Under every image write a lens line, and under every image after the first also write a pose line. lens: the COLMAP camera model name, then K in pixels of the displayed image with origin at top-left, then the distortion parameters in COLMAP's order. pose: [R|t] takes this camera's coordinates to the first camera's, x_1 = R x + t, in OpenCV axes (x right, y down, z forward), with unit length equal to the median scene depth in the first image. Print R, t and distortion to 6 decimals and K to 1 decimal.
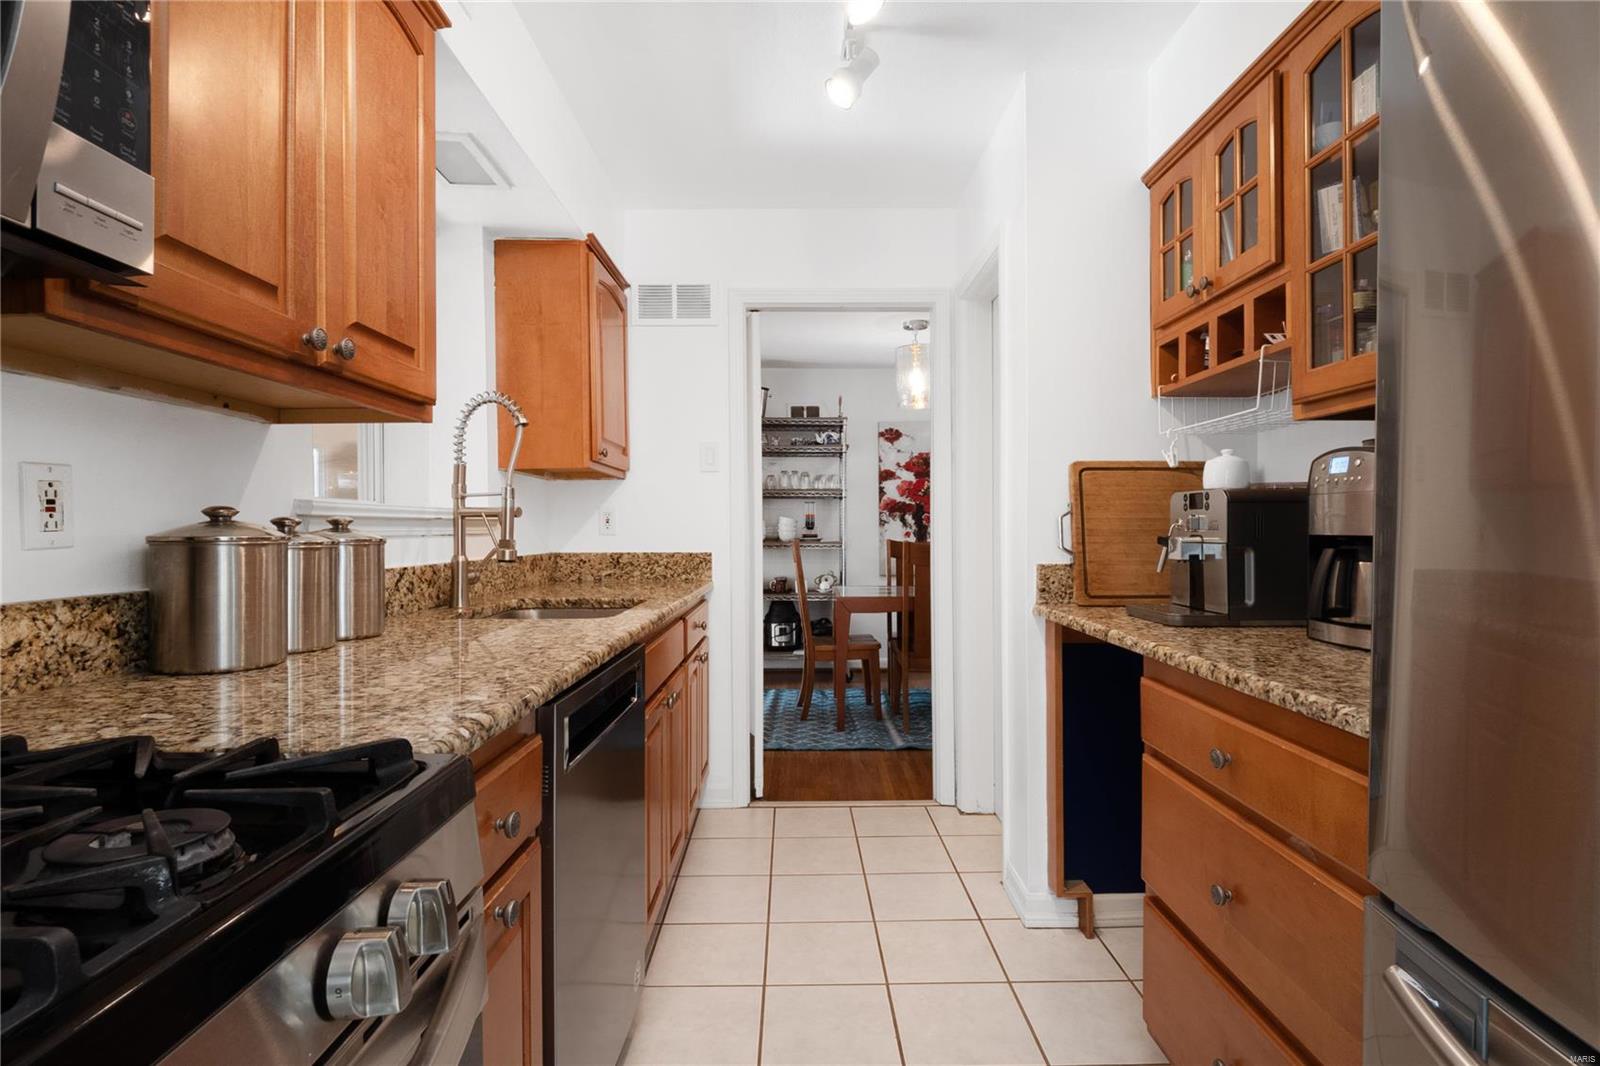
lens RADIAL K [[769.7, 0, 801.0], [0, 769.7, 532.0], [0, 0, 1]] dist [0.000450, -0.002756]
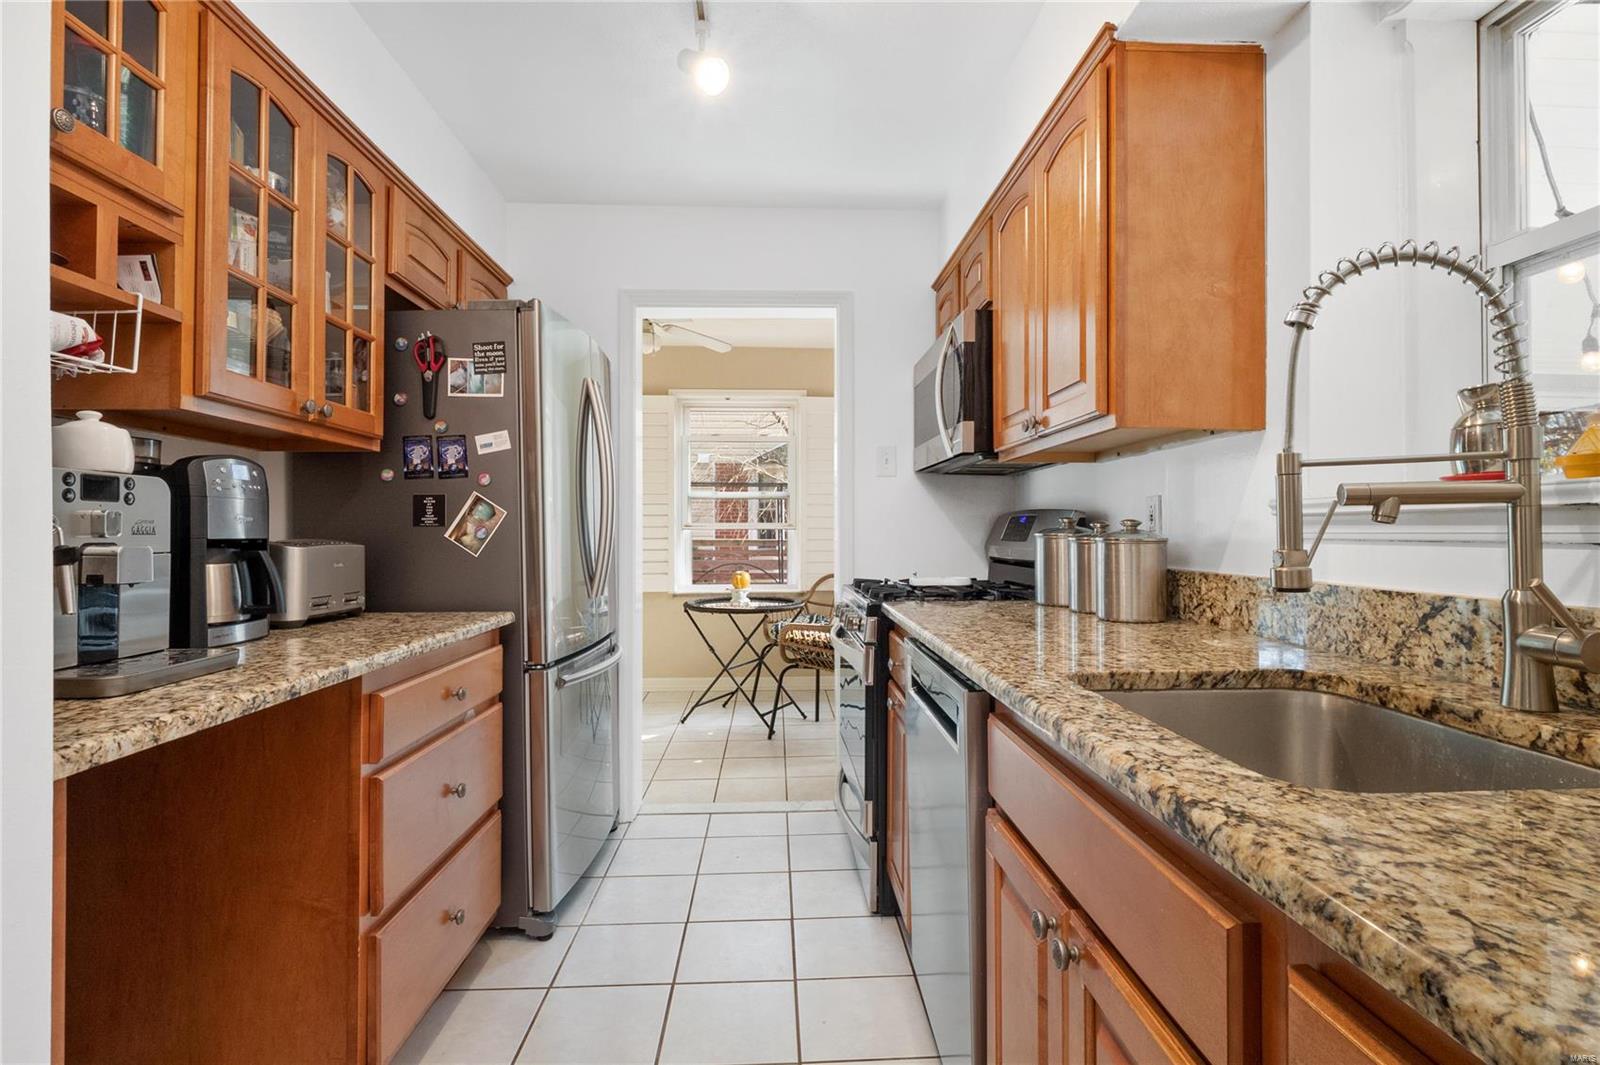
lens RADIAL K [[769.7, 0, 792.8], [0, 769.7, 527.5], [0, 0, 1]] dist [0.000450, -0.002756]
pose [[-0.999535, 0.002741, -0.030375, -0.014469], [0.002729, 0.999996, 0.000430, -0.006643], [0.030376, 0.000347, -0.999538, 1.562276]]
